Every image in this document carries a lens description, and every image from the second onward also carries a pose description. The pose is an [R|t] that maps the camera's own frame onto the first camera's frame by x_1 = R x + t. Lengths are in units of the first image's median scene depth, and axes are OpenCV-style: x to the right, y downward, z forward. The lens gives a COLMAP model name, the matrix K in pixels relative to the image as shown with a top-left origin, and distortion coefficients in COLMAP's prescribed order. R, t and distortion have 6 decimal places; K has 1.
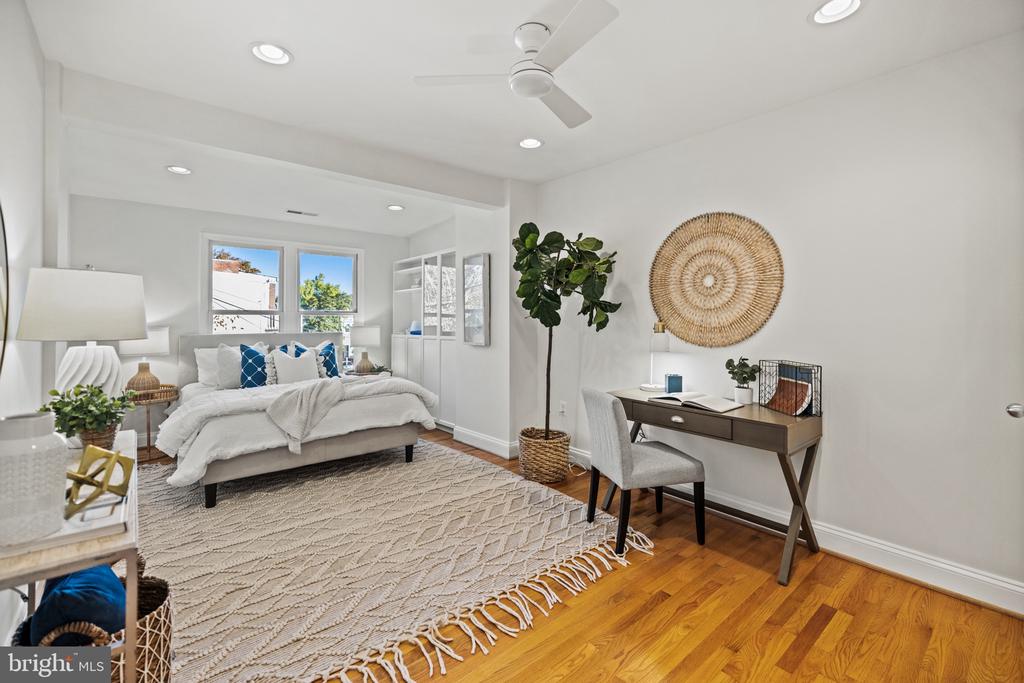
lens RADIAL K [[449.3, 0, 504.9], [0, 449.3, 332.3], [0, 0, 1]] dist [0.003484, 0.000248]
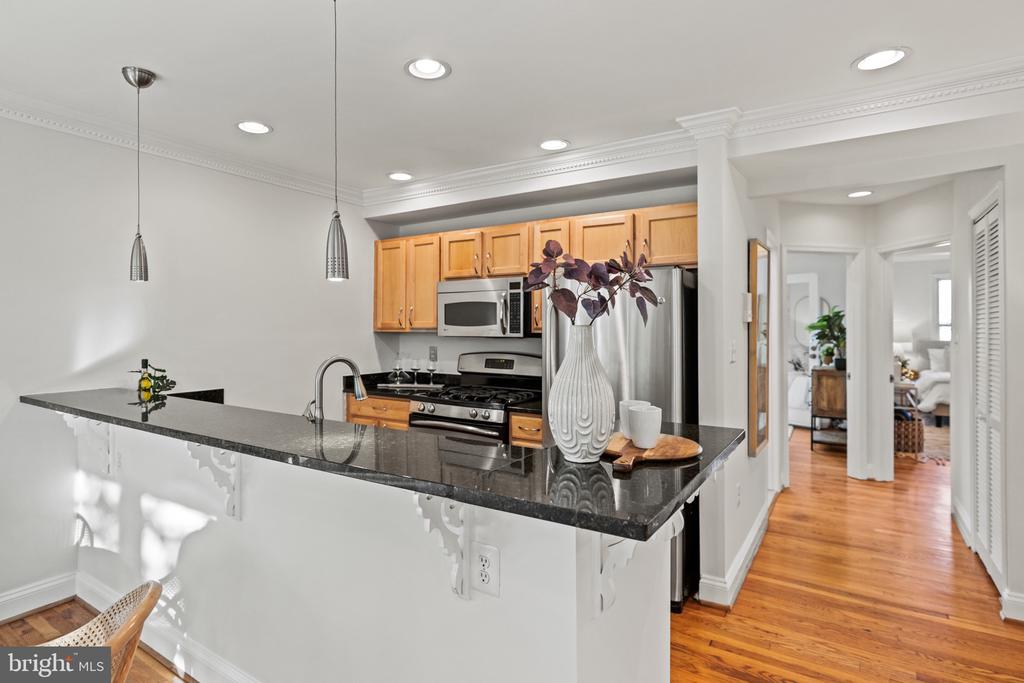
lens RADIAL K [[536.8, 0, 474.4], [0, 536.8, 322.7], [0, 0, 1]] dist [-0.000065, -0.000034]
pose [[0.268688, -0.008508, -0.963190, 0.794444], [-0.002614, 0.999951, -0.009562, -0.039039], [0.963224, 0.005087, 0.268652, -1.183552]]
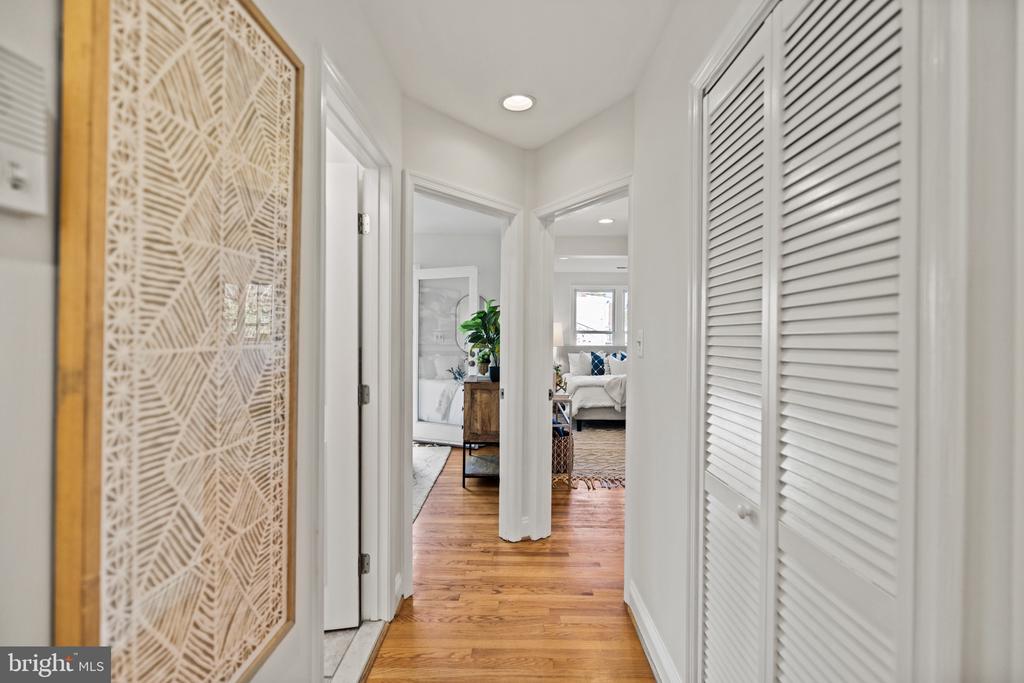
lens RADIAL K [[463.5, 0, 508.7], [0, 463.5, 337.5], [0, 0, 1]] dist [0.000205, -0.000106]
pose [[0.766974, 0.002389, -0.641674, 0.320209], [-0.008150, 0.999949, -0.006019, -0.015305], [0.641626, 0.009846, 0.766954, -0.585643]]
